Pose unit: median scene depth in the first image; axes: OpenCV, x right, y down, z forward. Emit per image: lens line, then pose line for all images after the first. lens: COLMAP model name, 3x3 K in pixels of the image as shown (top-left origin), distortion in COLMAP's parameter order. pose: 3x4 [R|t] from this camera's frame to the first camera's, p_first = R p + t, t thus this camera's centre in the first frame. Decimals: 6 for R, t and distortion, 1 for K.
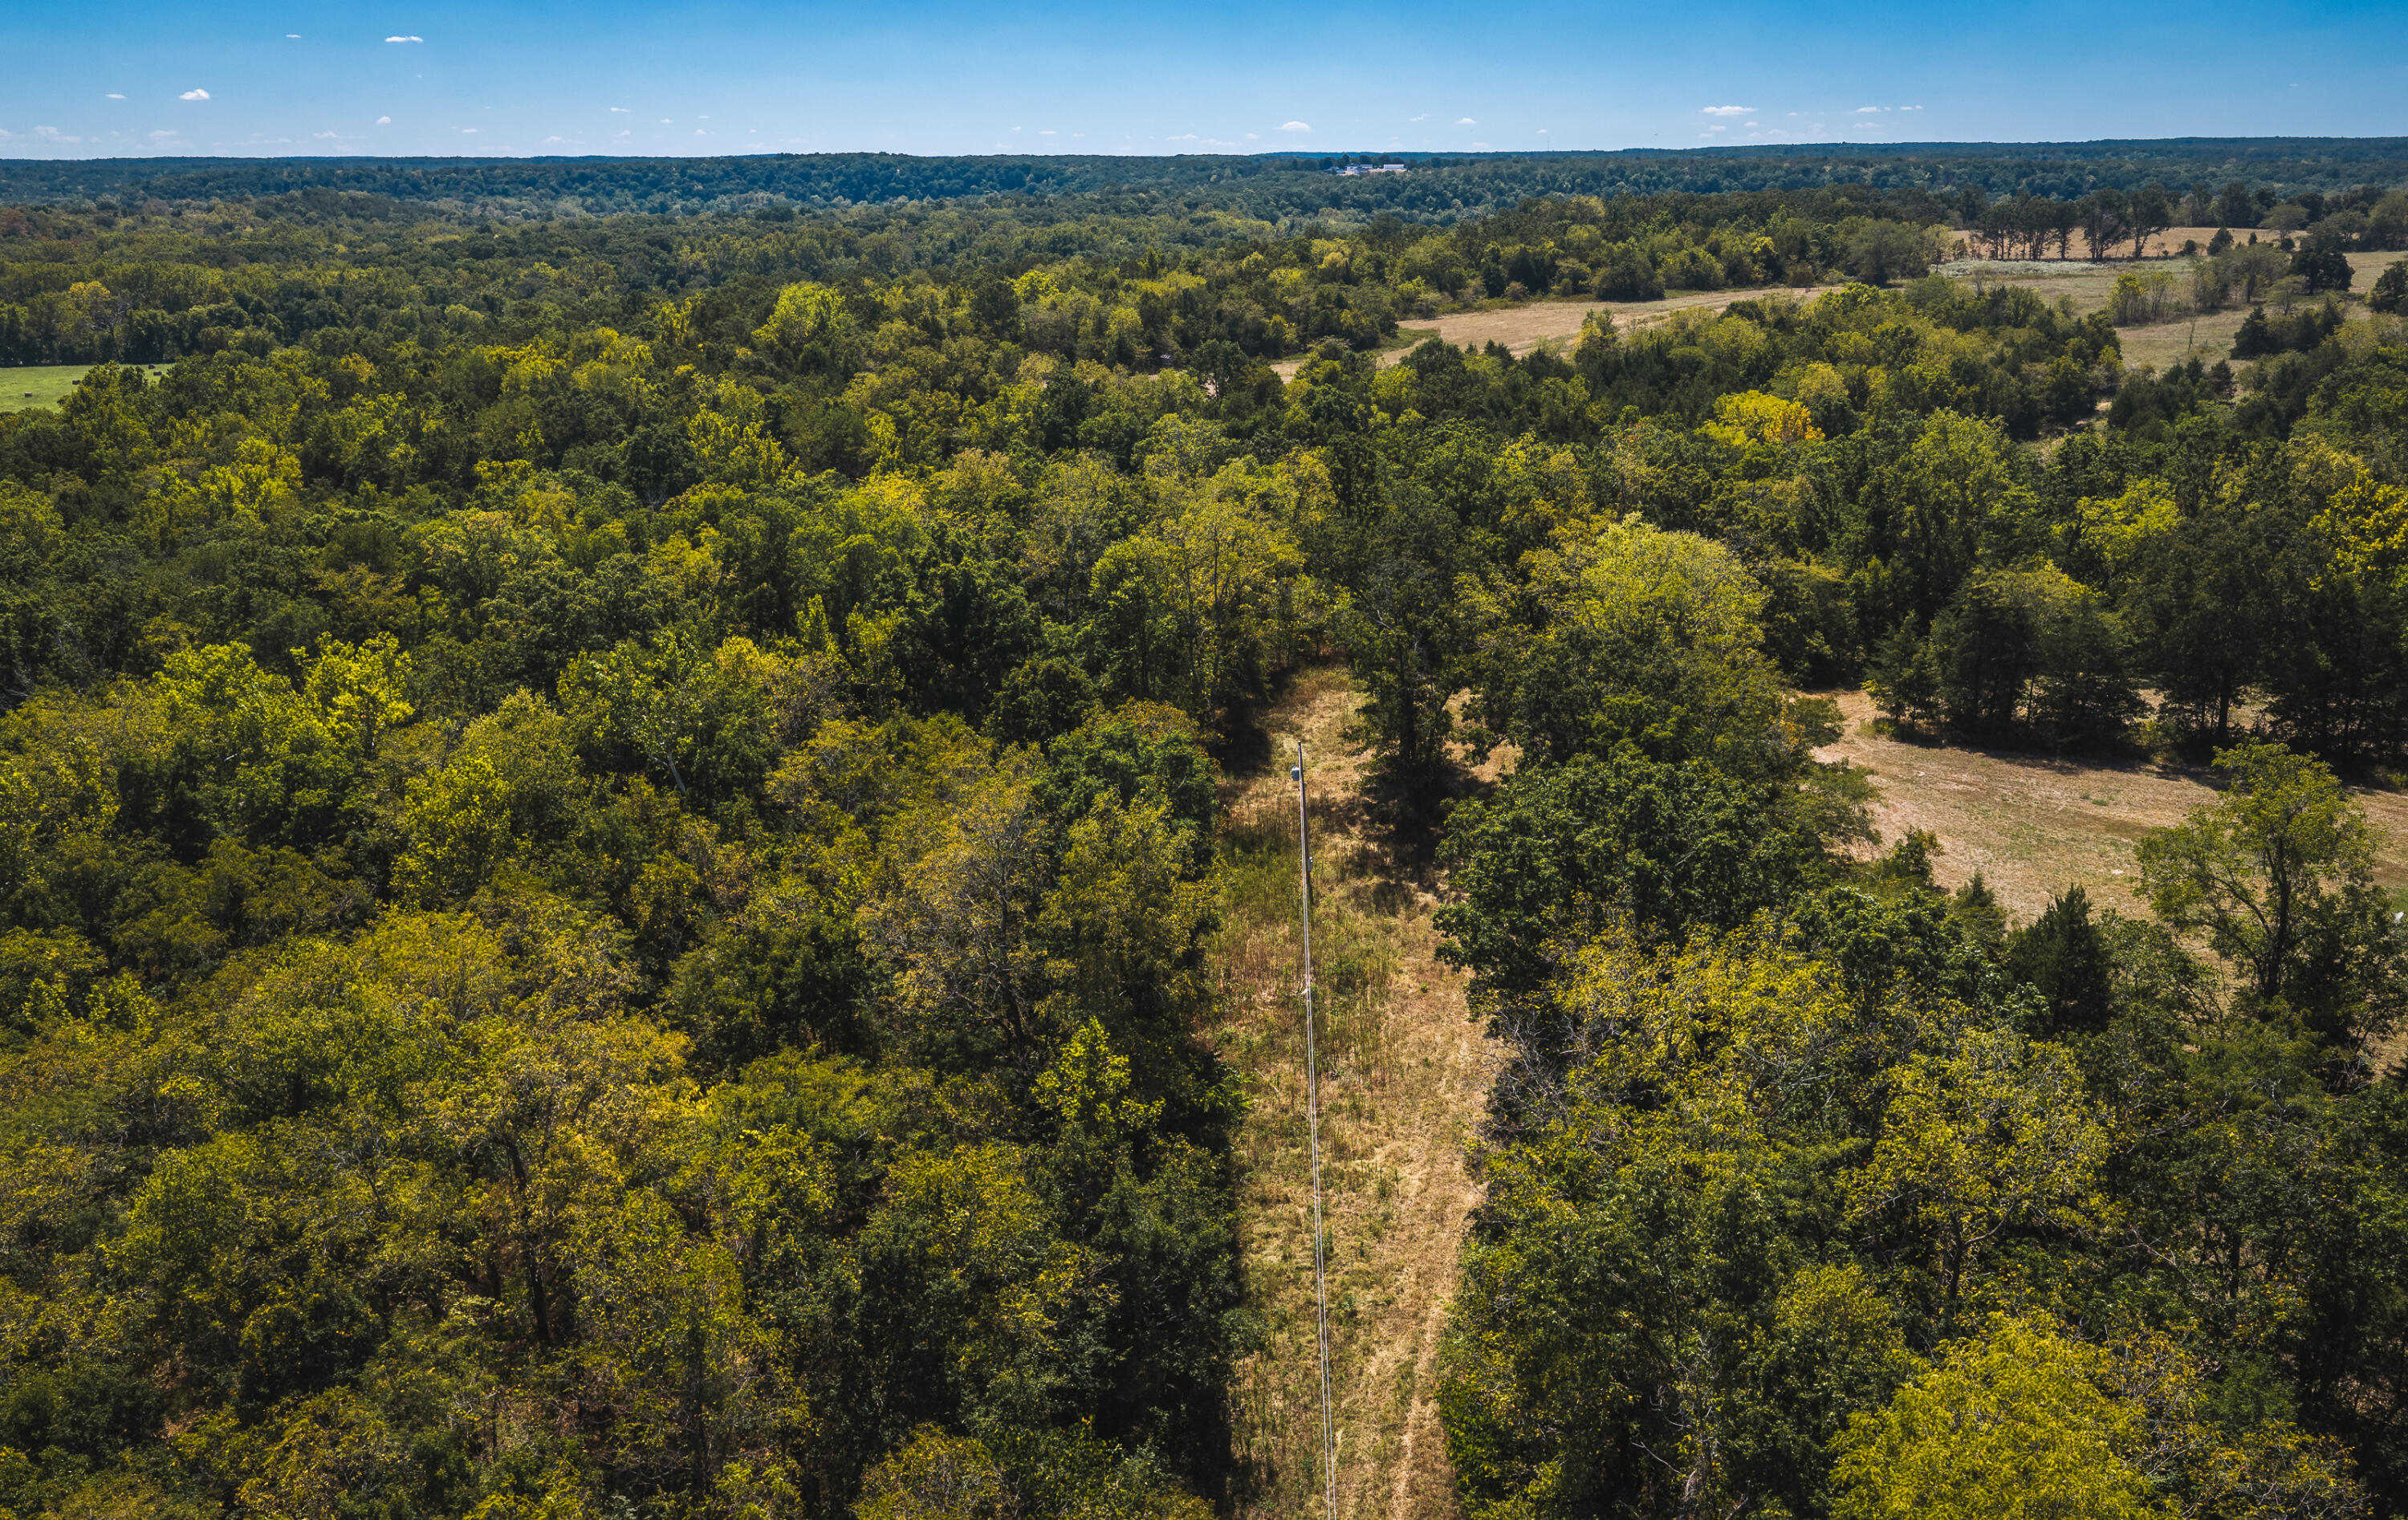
lens RADIAL K [[1989.7, 0, 1211.7], [0, 1989.7, 750.8], [0, 0, 1]] dist [0.018230, -0.035914]
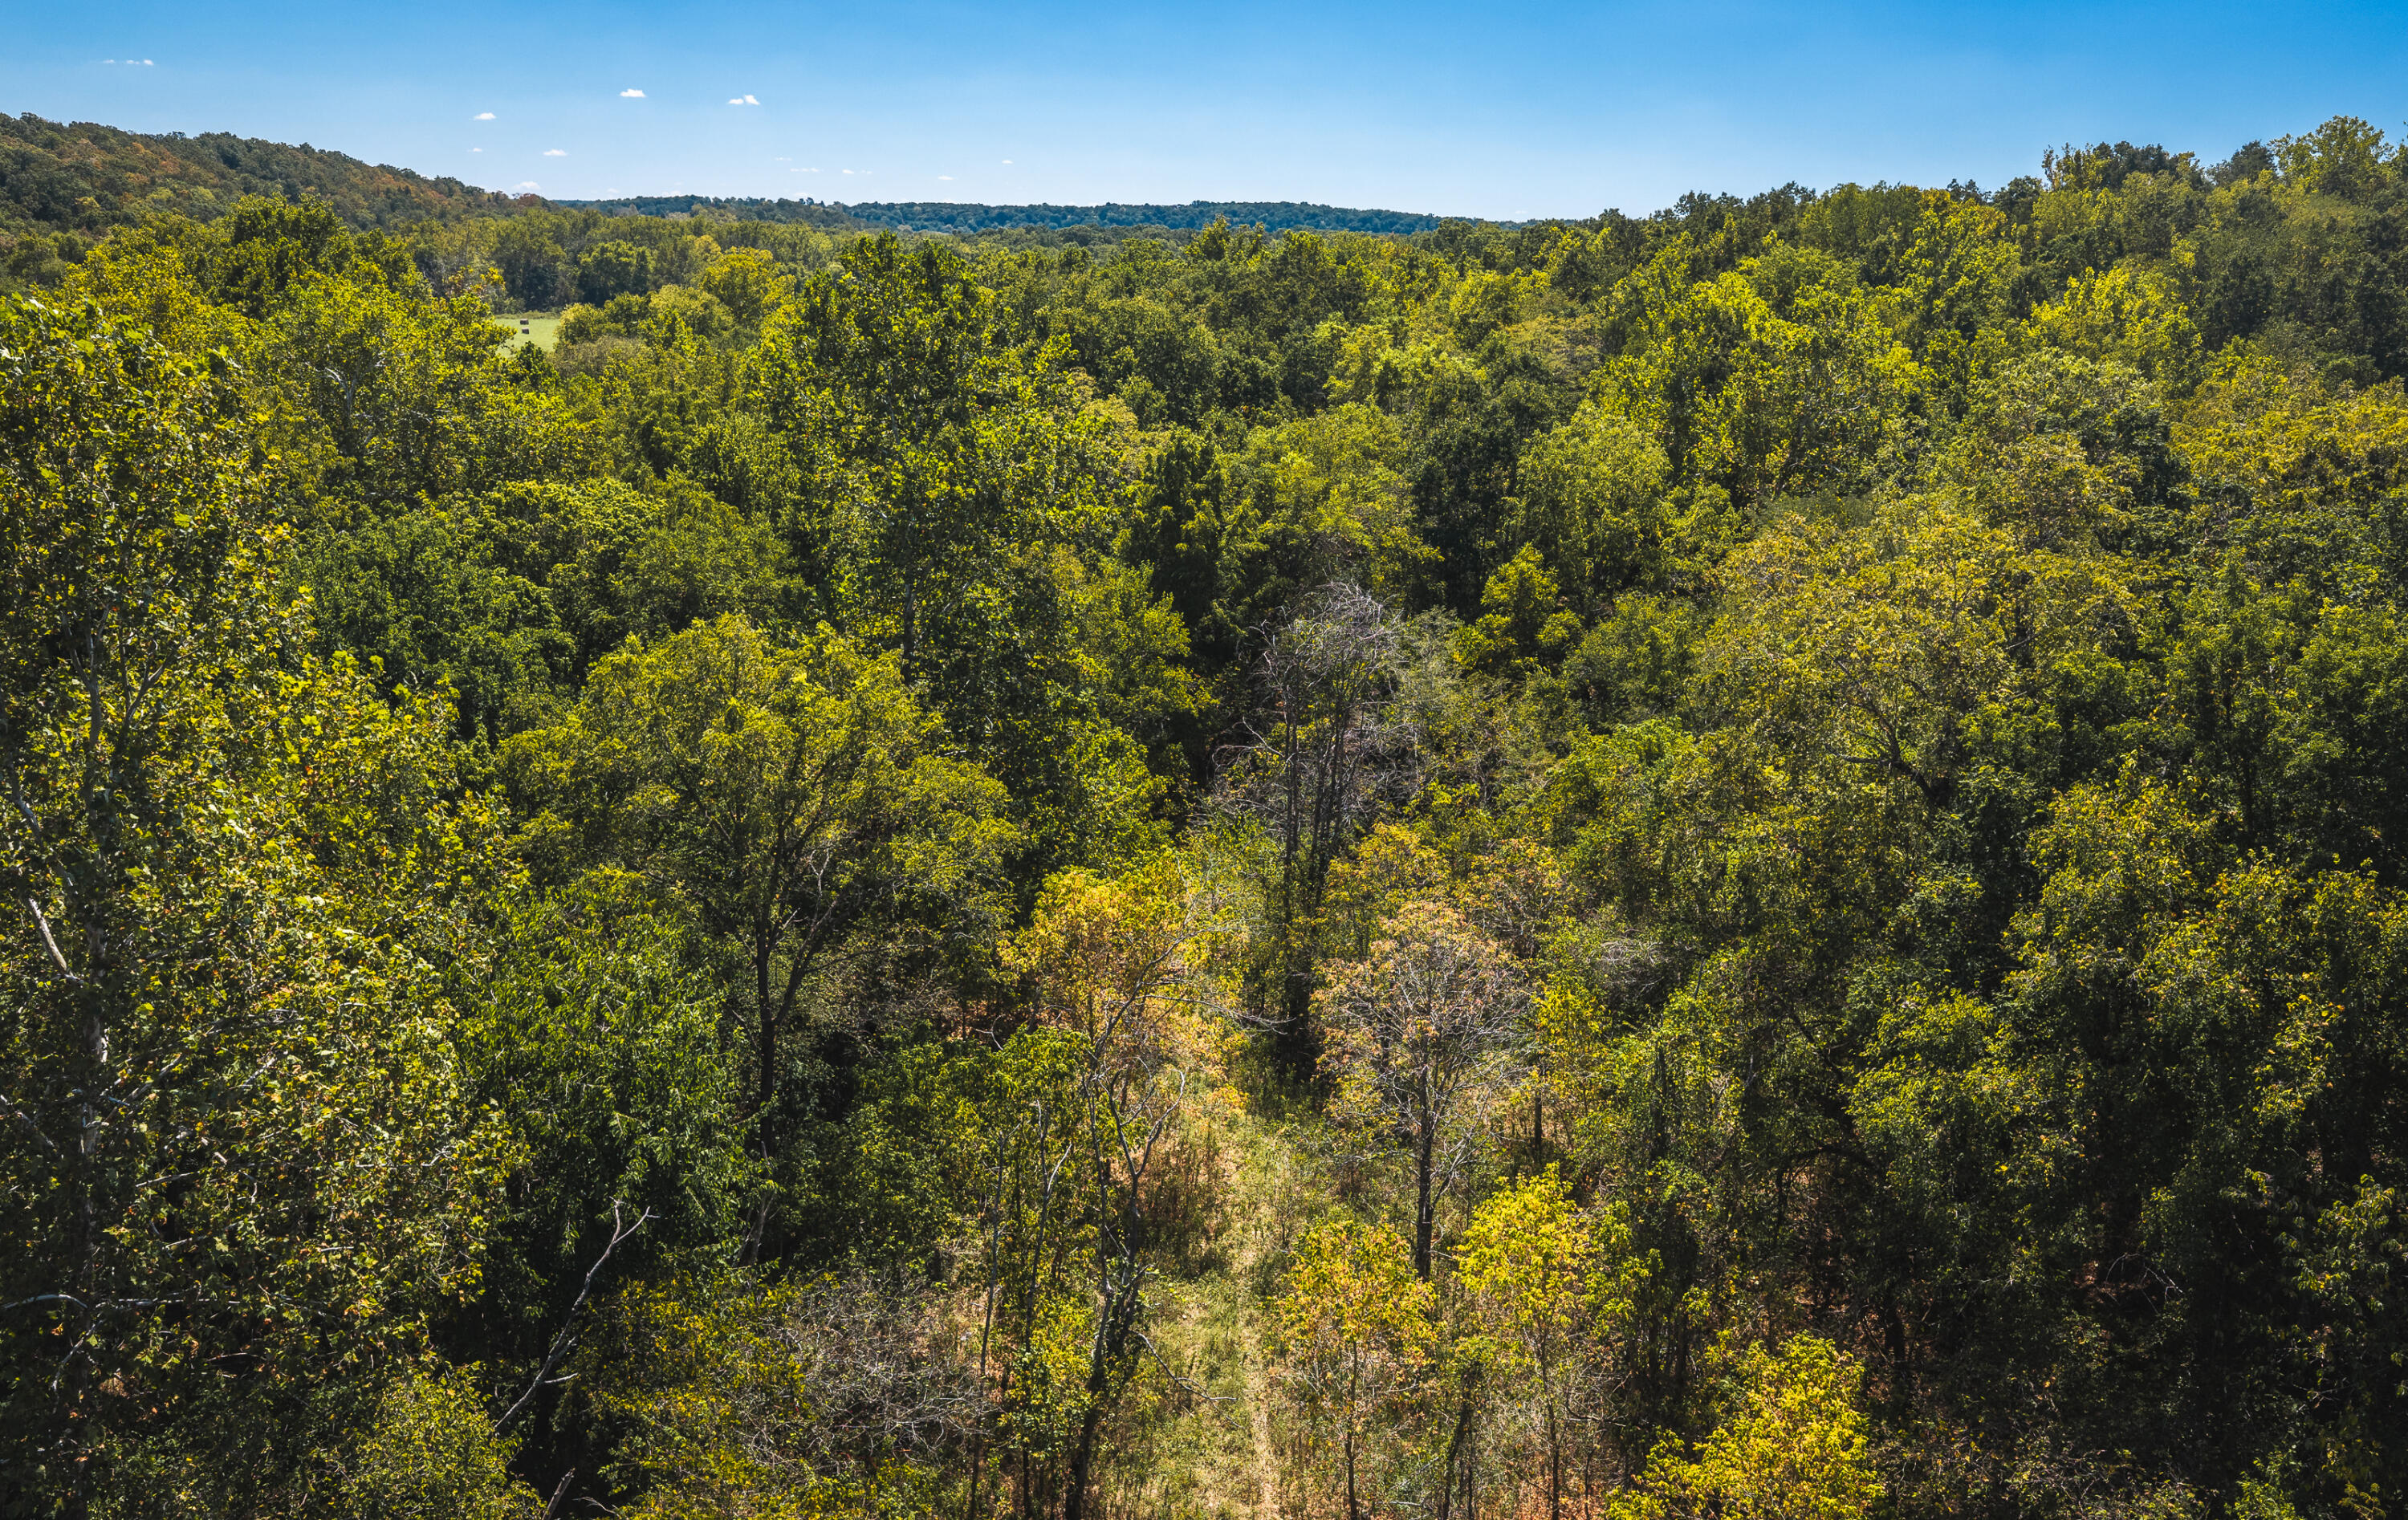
lens RADIAL K [[1989.7, 0, 1204.5], [0, 1989.7, 769.2], [0, 0, 1]] dist [0.018230, -0.035914]
pose [[0.987690, 0.072115, -0.138808, -1.276169], [-0.076102, 0.996820, -0.023630, -0.031654], [0.136662, 0.033903, 0.990037, 1.112873]]
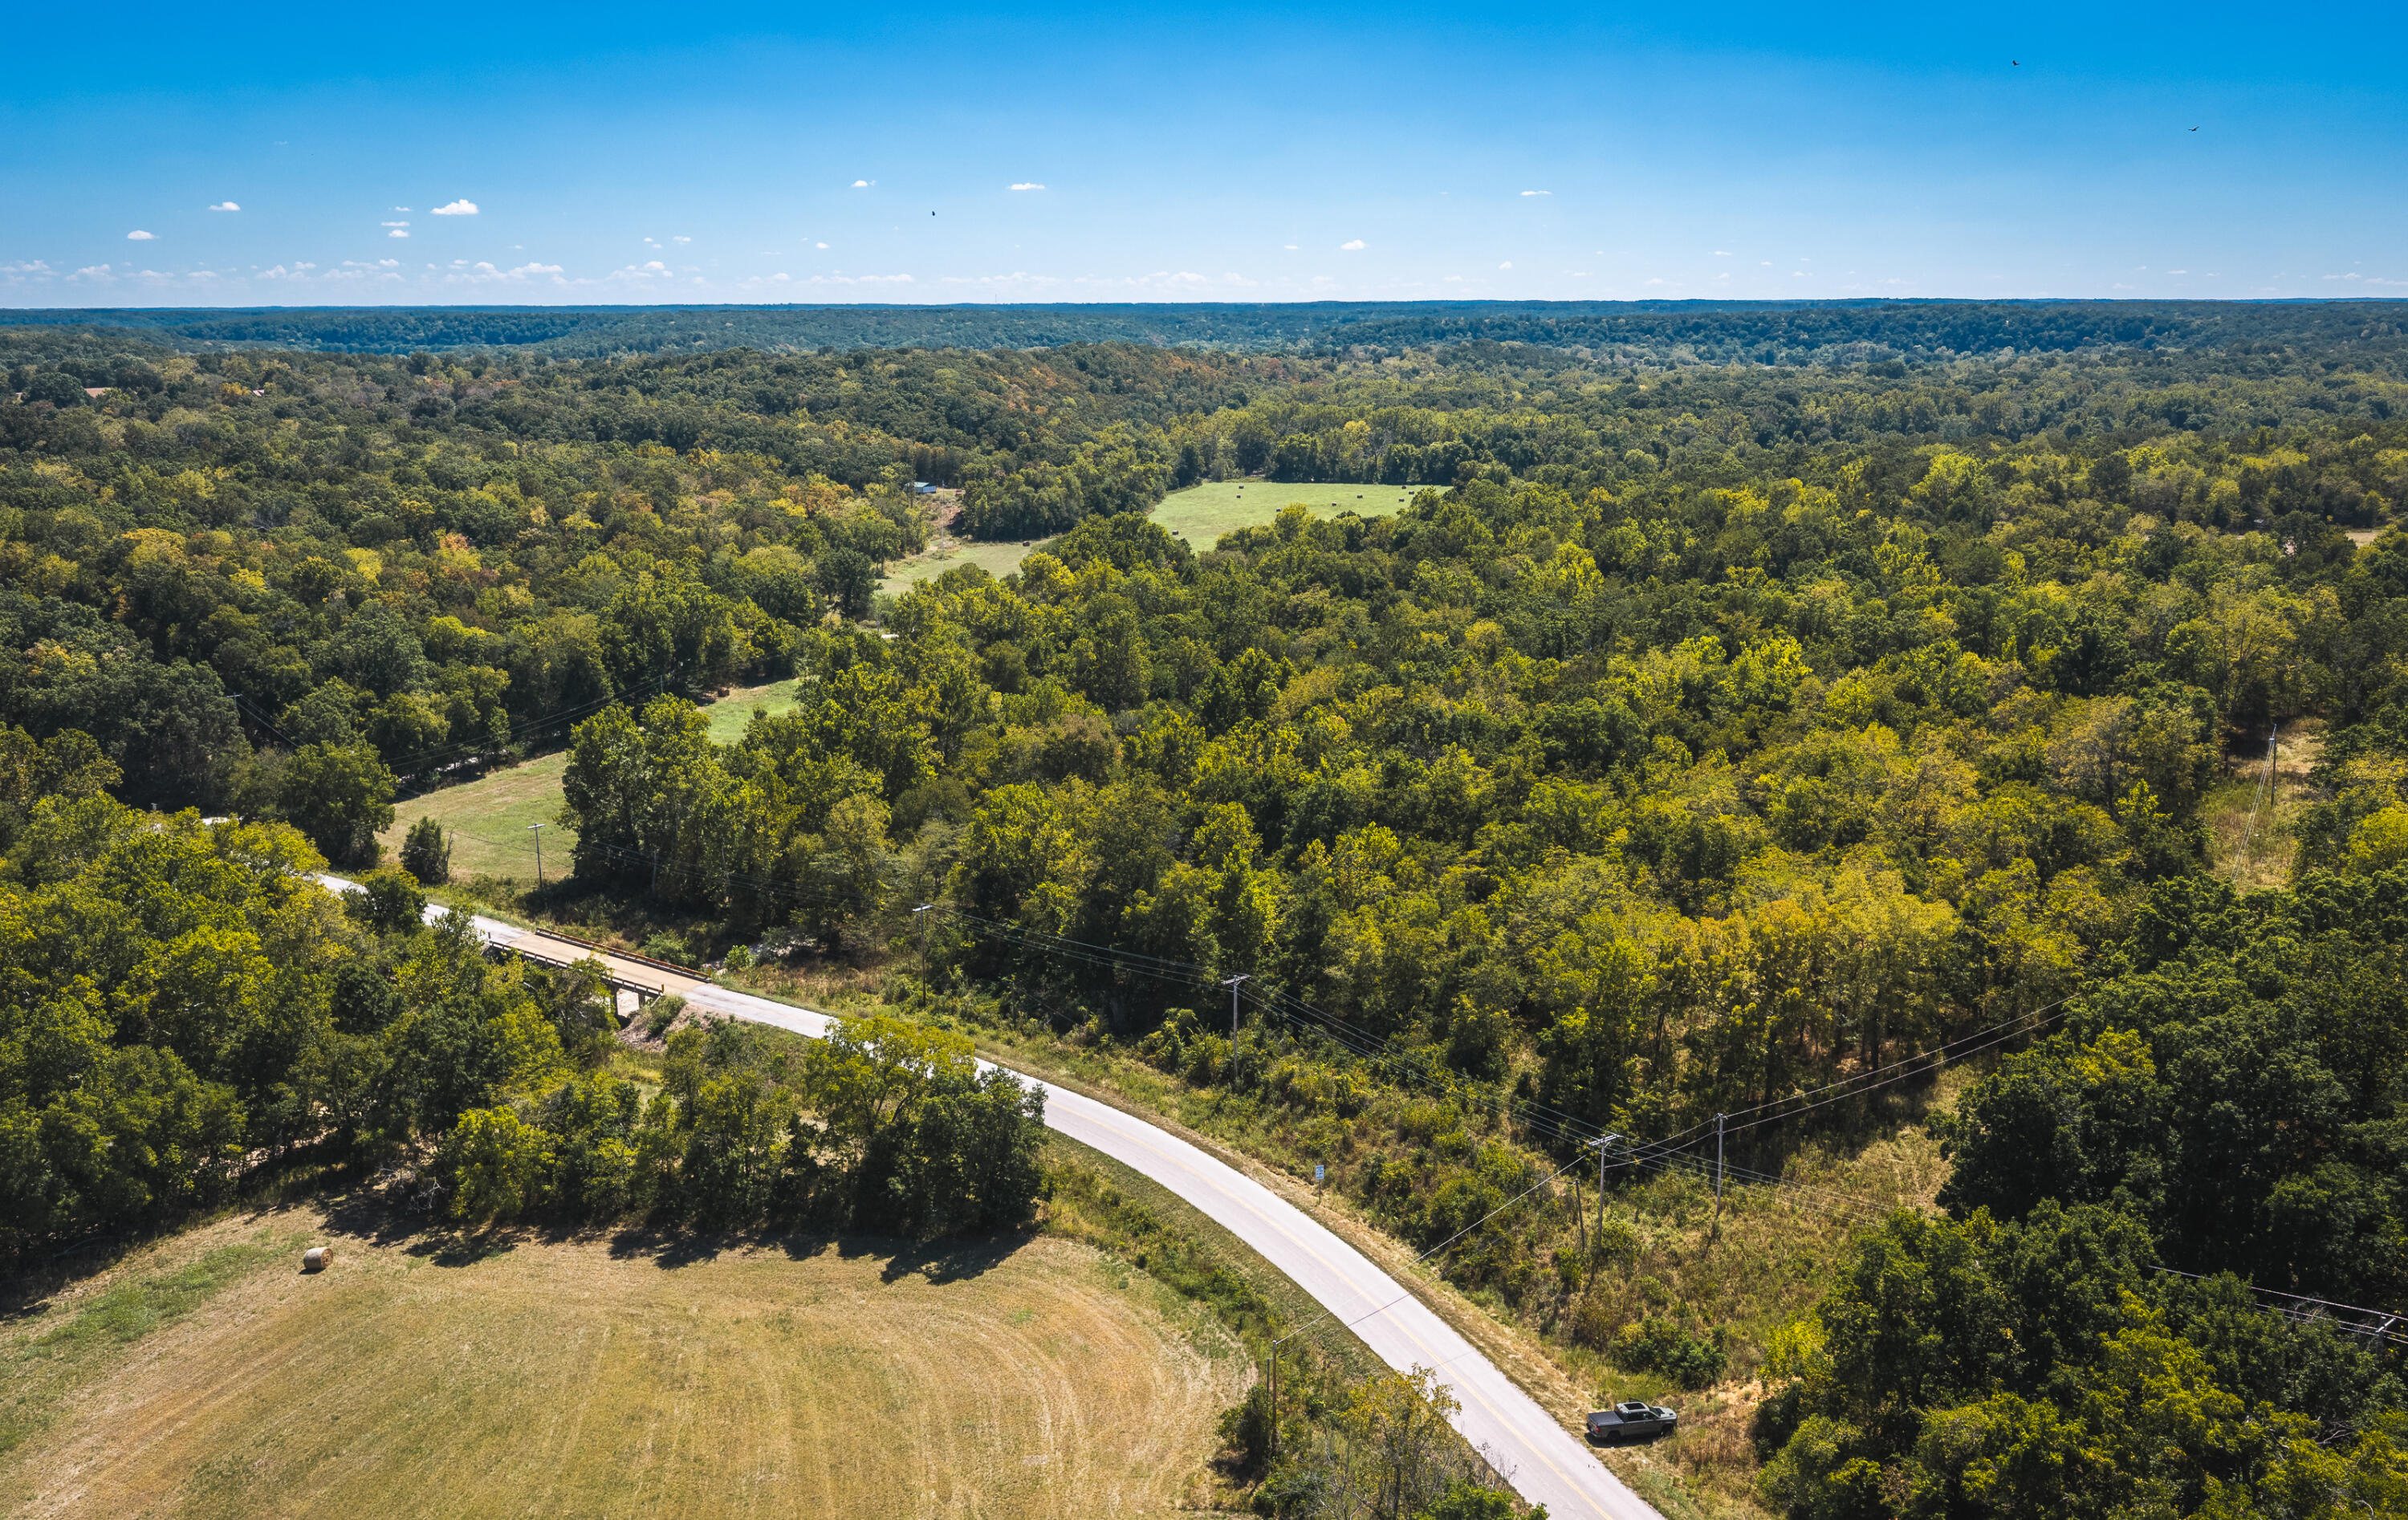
lens RADIAL K [[1989.7, 0, 1206.9], [0, 1989.7, 756.5], [0, 0, 1]] dist [0.018230, -0.035914]
pose [[0.867884, 0.110899, -0.484230, 0.077109], [-0.141240, 0.989621, -0.026500, 0.201971], [0.476266, 0.091392, 0.874539, -1.078084]]
